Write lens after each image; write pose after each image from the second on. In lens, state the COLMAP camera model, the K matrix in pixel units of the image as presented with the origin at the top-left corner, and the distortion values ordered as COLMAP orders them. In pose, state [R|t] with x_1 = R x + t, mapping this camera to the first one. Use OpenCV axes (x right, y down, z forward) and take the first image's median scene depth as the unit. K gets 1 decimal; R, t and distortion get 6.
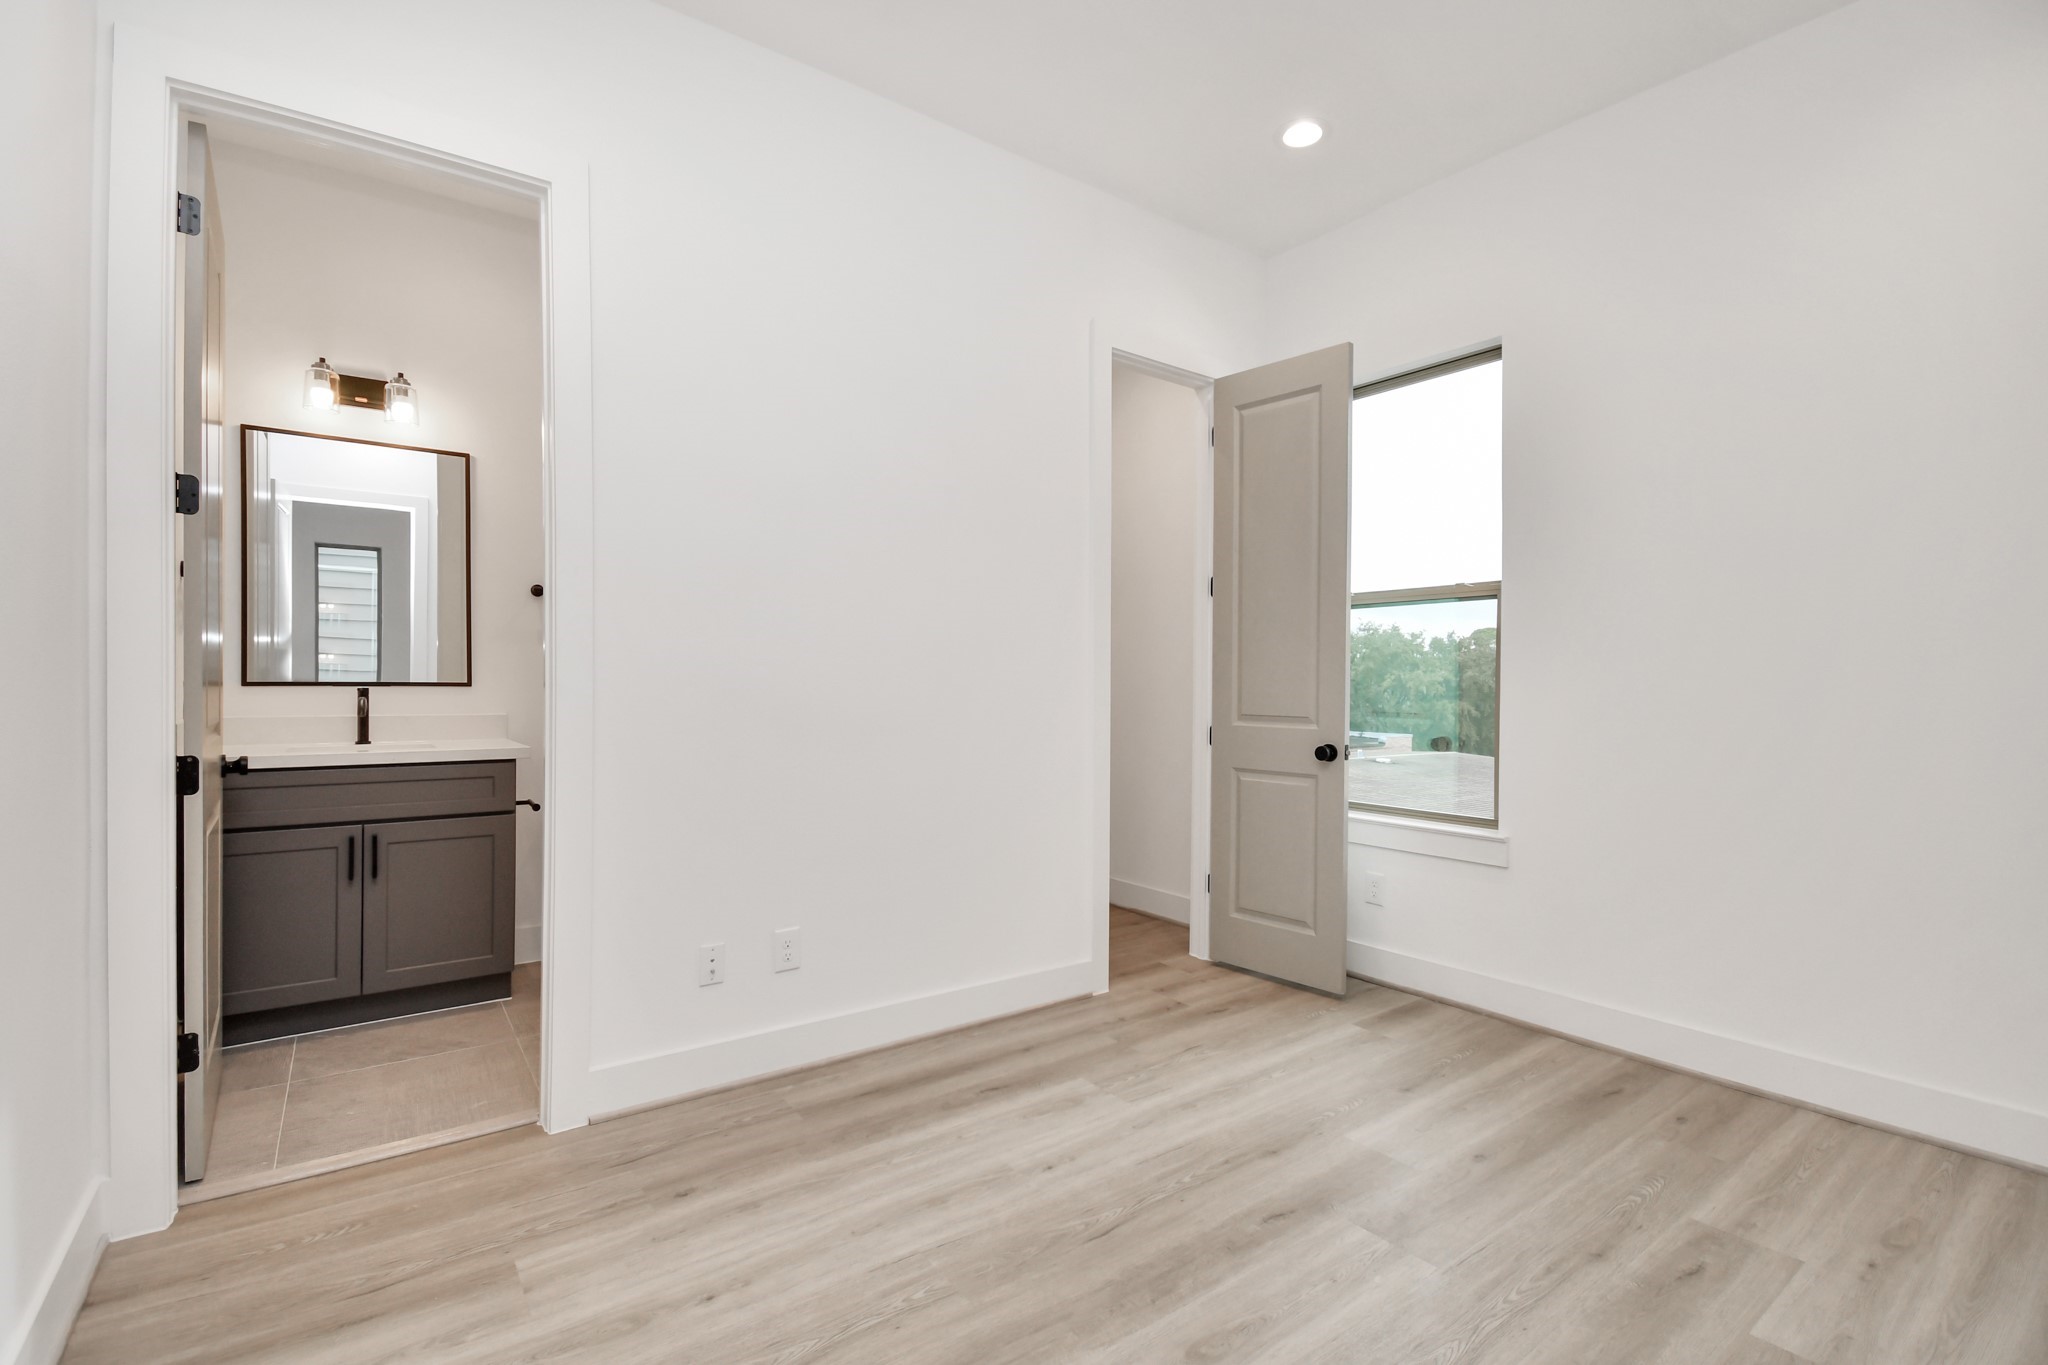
lens RADIAL K [[931.9, 0, 1024.0], [0, 931.9, 682.5], [0, 0, 1]] dist [0.024503, -0.028873]
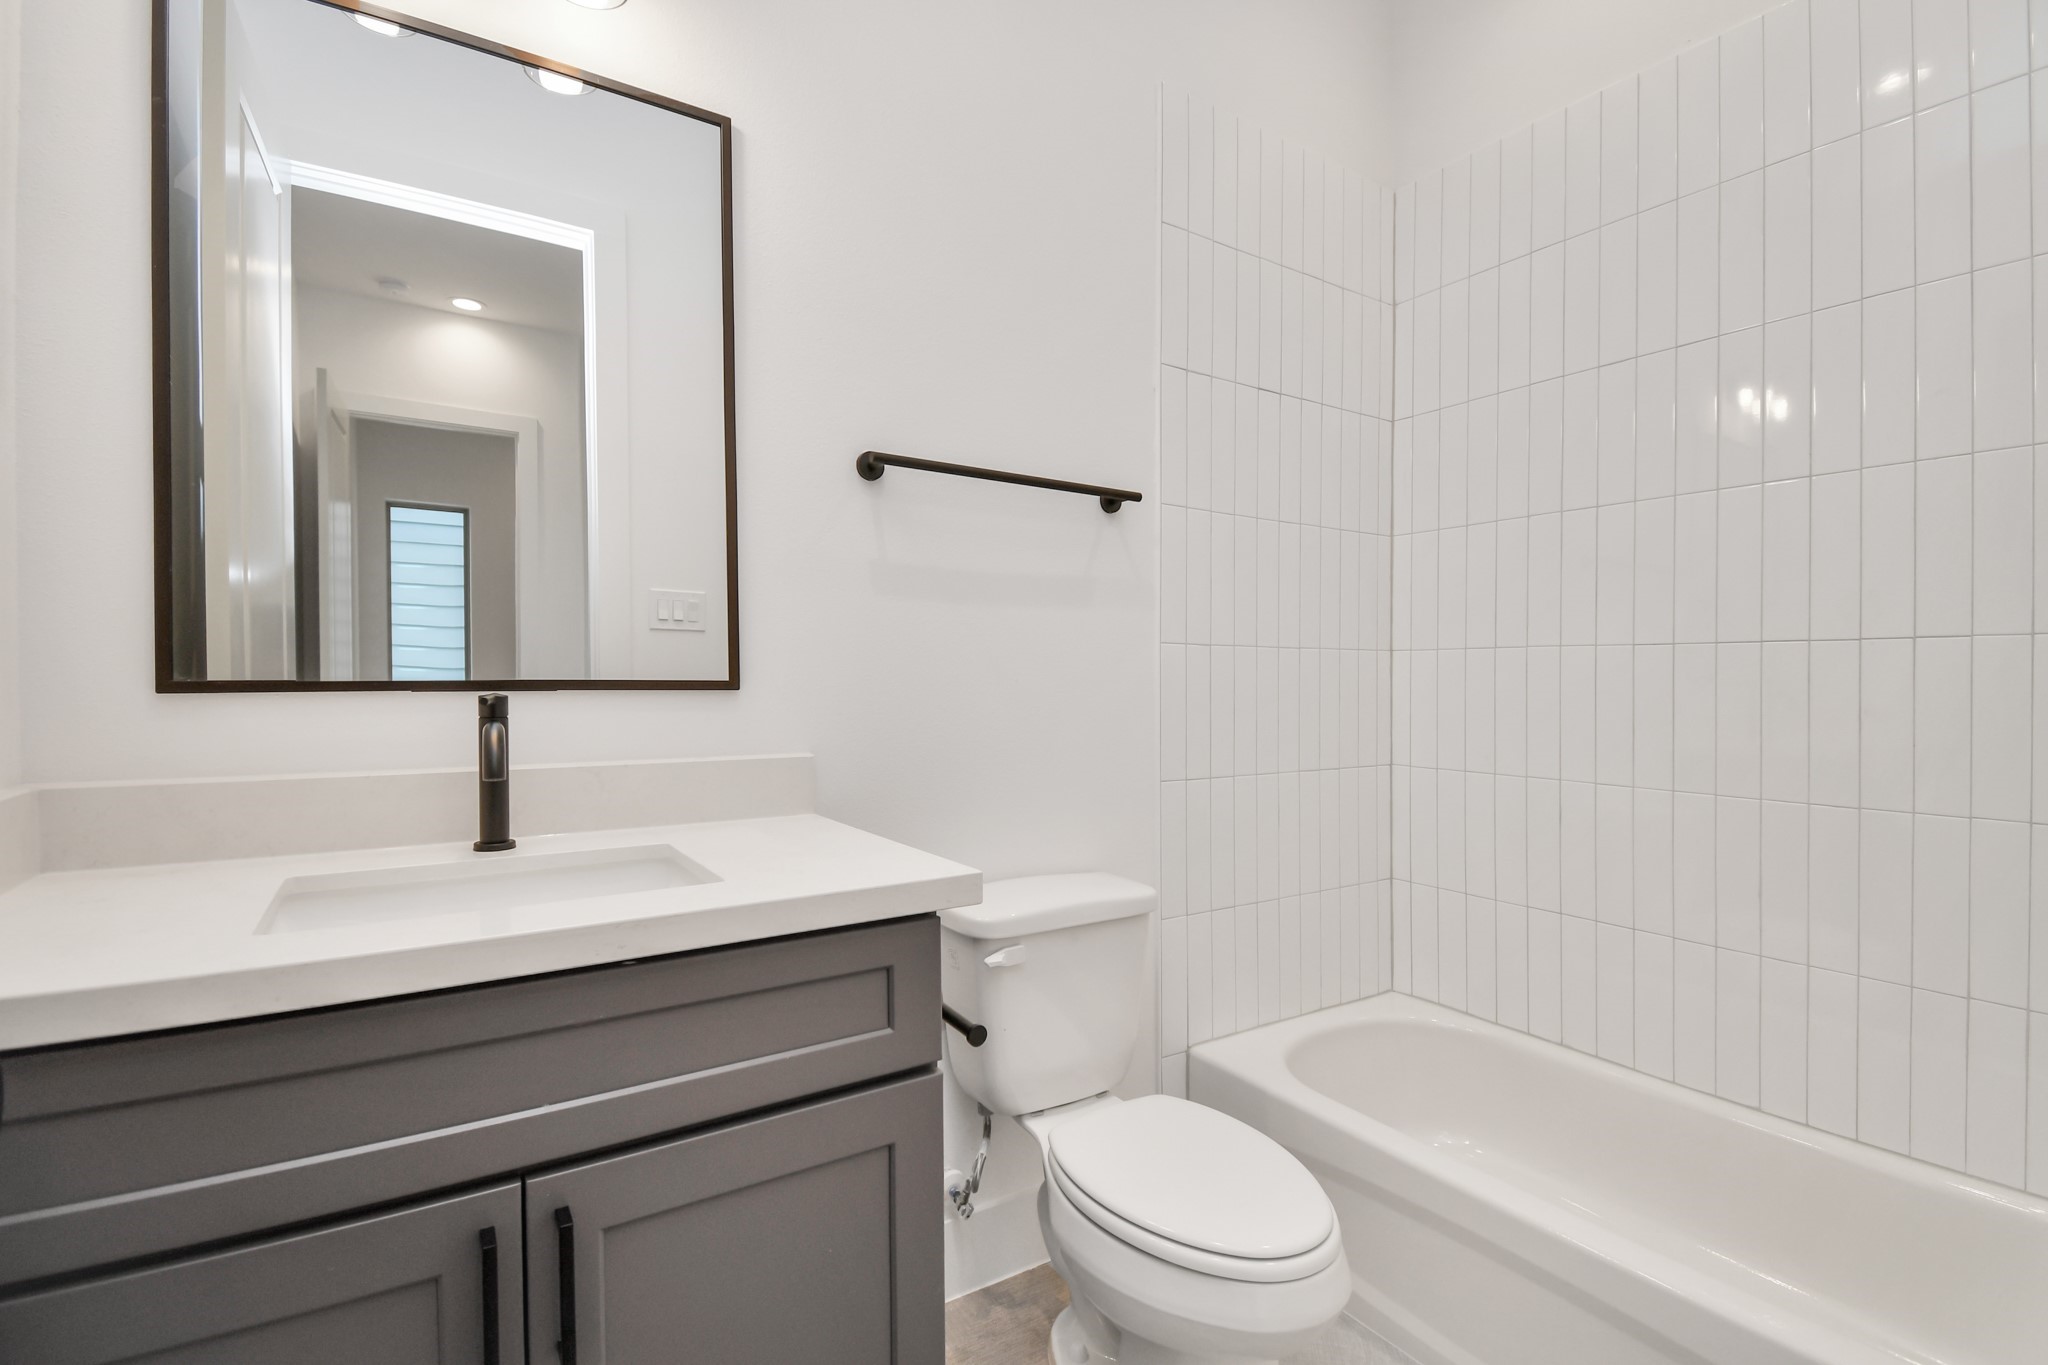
lens RADIAL K [[902.7, 0, 984.9], [0, 902.7, 696.9], [0, 0, 1]] dist [0.026638, -0.026400]
pose [[0.997487, 0.002422, -0.070810, -1.149181], [-0.001426, 0.999899, 0.014114, 0.001636], [0.070837, -0.013978, 0.997390, 1.548351]]
